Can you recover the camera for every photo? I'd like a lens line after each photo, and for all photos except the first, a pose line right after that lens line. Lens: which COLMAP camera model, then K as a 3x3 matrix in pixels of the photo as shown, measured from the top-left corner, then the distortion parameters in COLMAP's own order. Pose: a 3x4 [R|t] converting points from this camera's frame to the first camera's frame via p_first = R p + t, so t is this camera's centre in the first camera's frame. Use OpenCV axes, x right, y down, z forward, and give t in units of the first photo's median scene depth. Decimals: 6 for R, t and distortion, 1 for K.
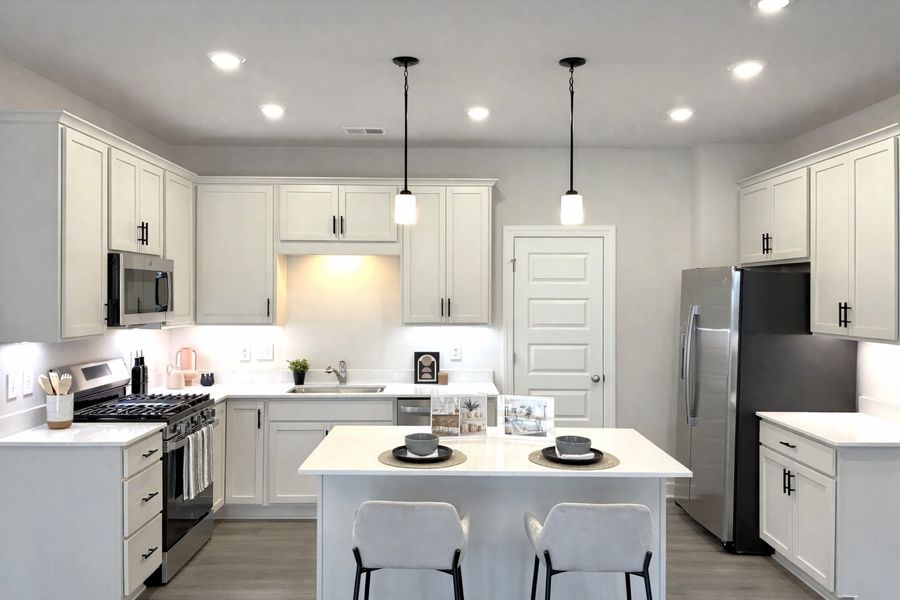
lens RADIAL K [[698.0, 0, 448.9], [0, 698.0, 288.5], [0, 0, 1]] dist [0.033605, -0.003784]
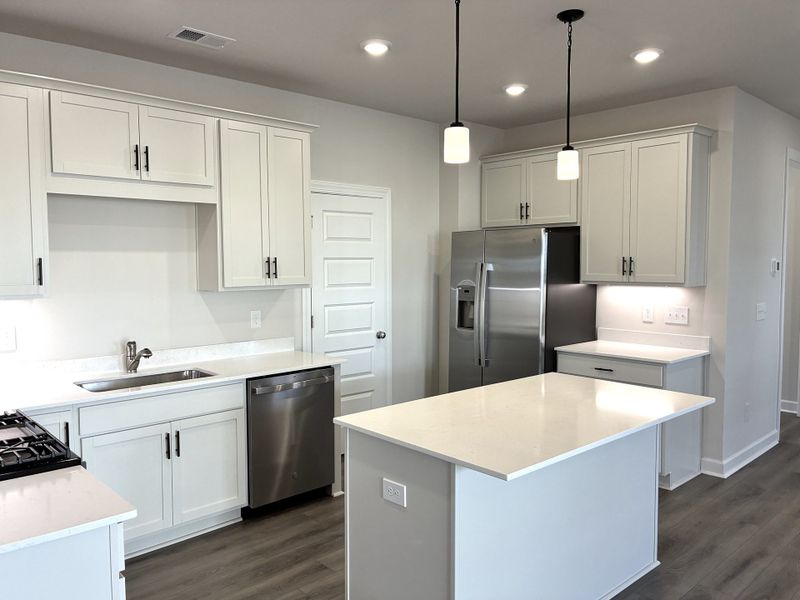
lens RADIAL K [[610.2, 0, 402.0], [0, 610.2, 296.2], [0, 0, 1]] dist [0.050904, -0.065081]
pose [[0.736609, -0.047604, 0.674642, -0.476660], [0.002061, 0.997673, 0.068147, 0.012285], [-0.676316, -0.048807, 0.734993, 0.393196]]
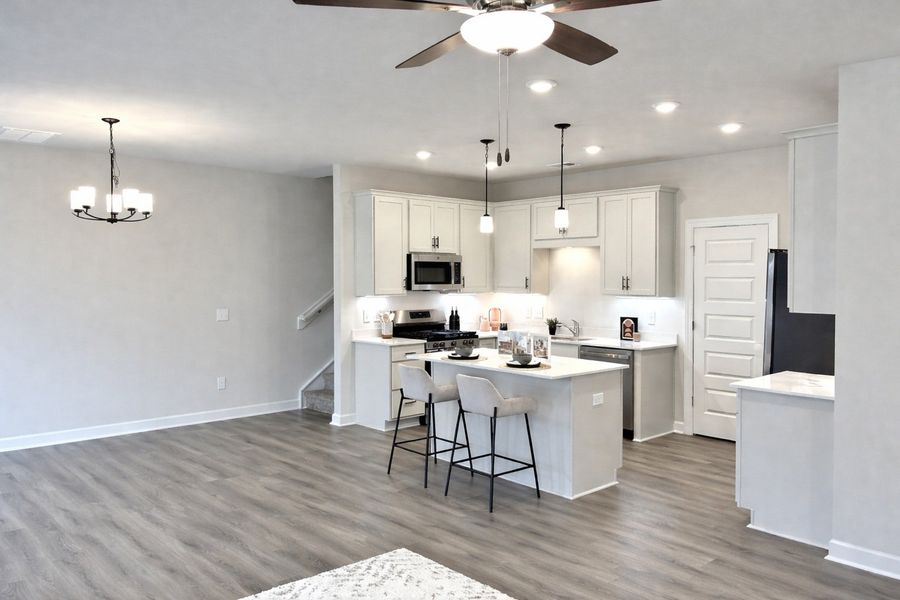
lens RADIAL K [[679.3, 0, 445.4], [0, 679.3, 291.7], [0, 0, 1]] dist [0.086854, -0.111628]
pose [[0.674951, 0.013299, -0.737743, 0.883842], [0.005916, 0.999708, 0.023433, 0.011474], [0.737839, -0.020181, 0.674675, -0.189624]]
